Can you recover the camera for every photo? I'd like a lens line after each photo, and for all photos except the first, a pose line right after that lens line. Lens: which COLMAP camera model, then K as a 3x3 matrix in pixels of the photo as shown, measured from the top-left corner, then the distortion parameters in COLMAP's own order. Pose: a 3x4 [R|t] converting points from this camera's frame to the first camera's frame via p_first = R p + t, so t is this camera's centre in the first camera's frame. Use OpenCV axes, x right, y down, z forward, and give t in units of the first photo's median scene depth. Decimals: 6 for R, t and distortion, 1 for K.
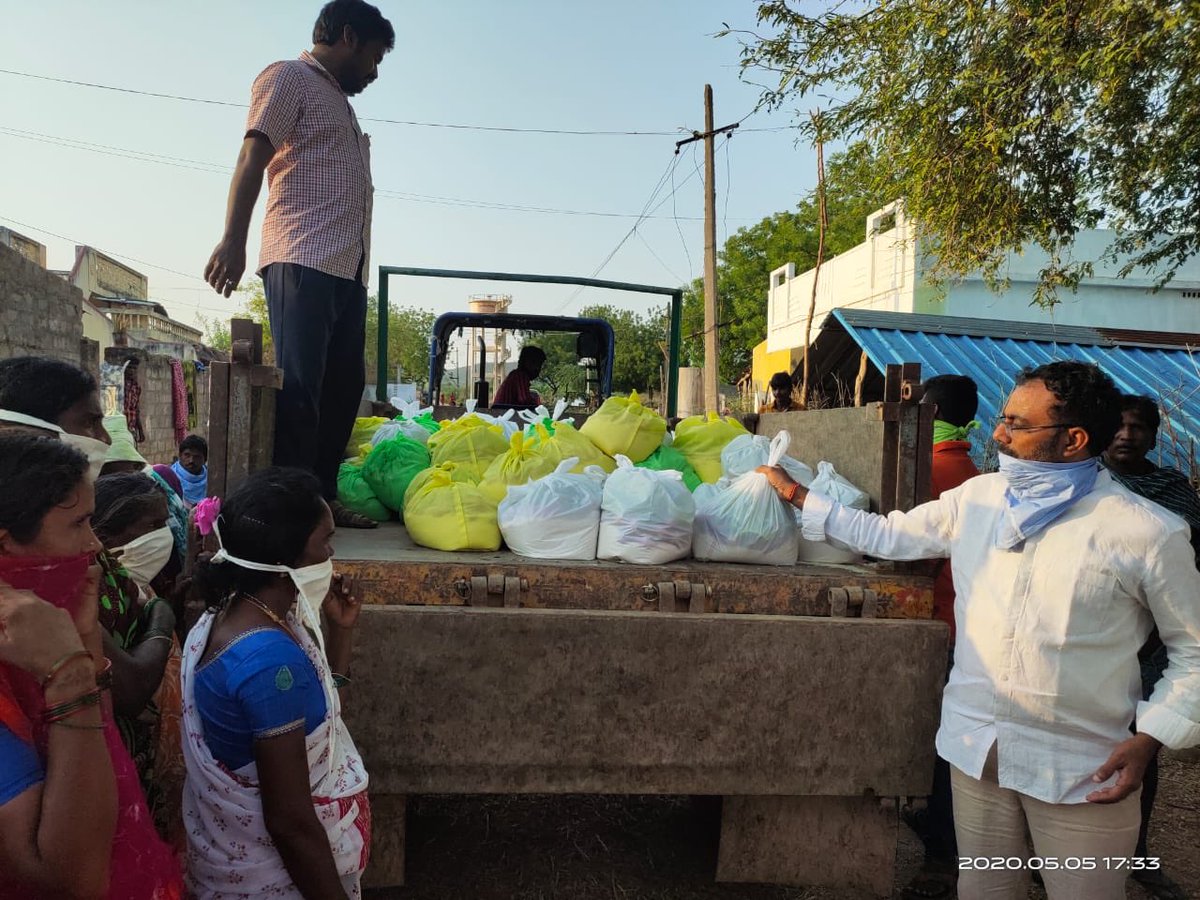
lens RADIAL K [[879.5, 0, 599.3], [0, 879.5, 482.5], [0, 0, 1]] dist [0.072252, -0.061017]
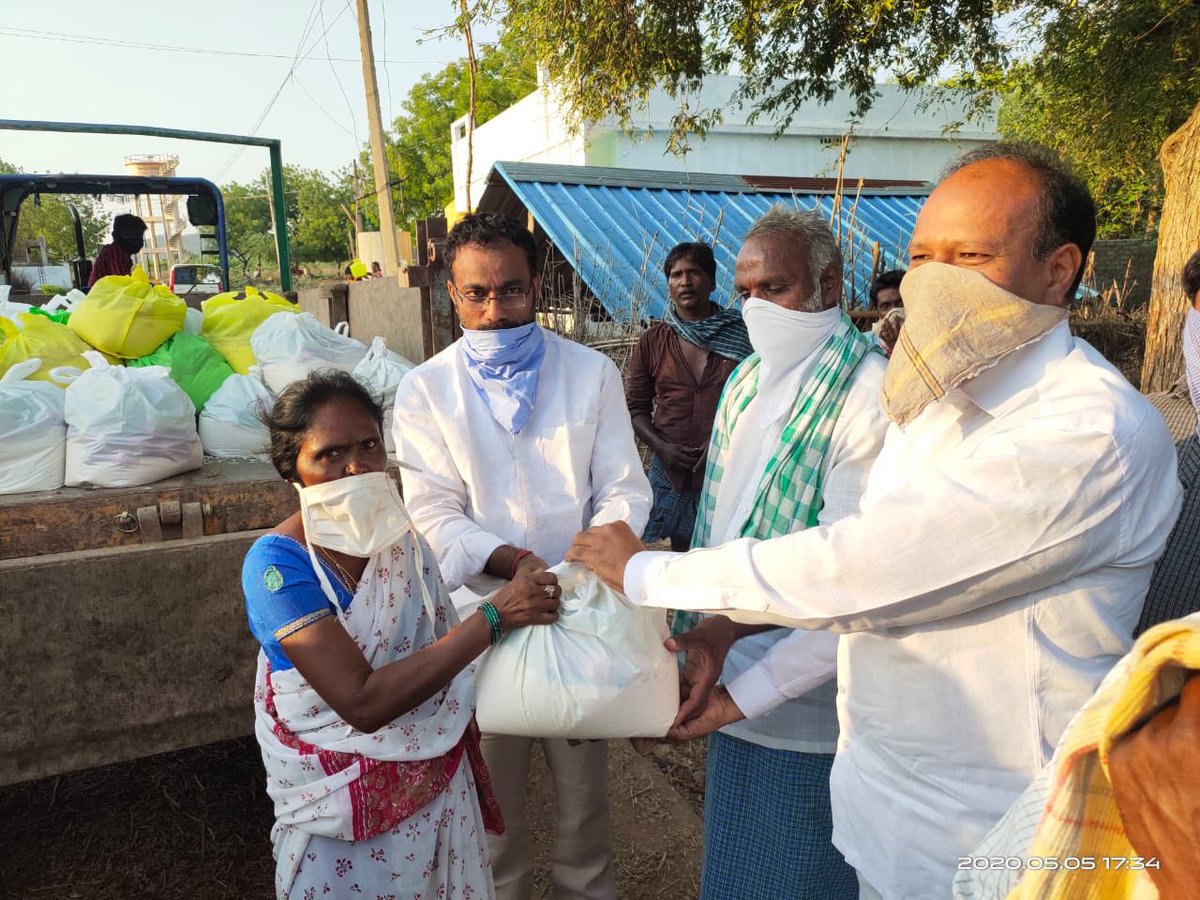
lens RADIAL K [[879.5, 0, 599.3], [0, 879.5, 482.5], [0, 0, 1]] dist [0.072252, -0.061017]
pose [[0.946716, -0.134623, 0.292583, 0.177689], [0.089715, 0.982724, 0.161877, -0.003898], [-0.309321, -0.127003, 0.942439, 0.071457]]
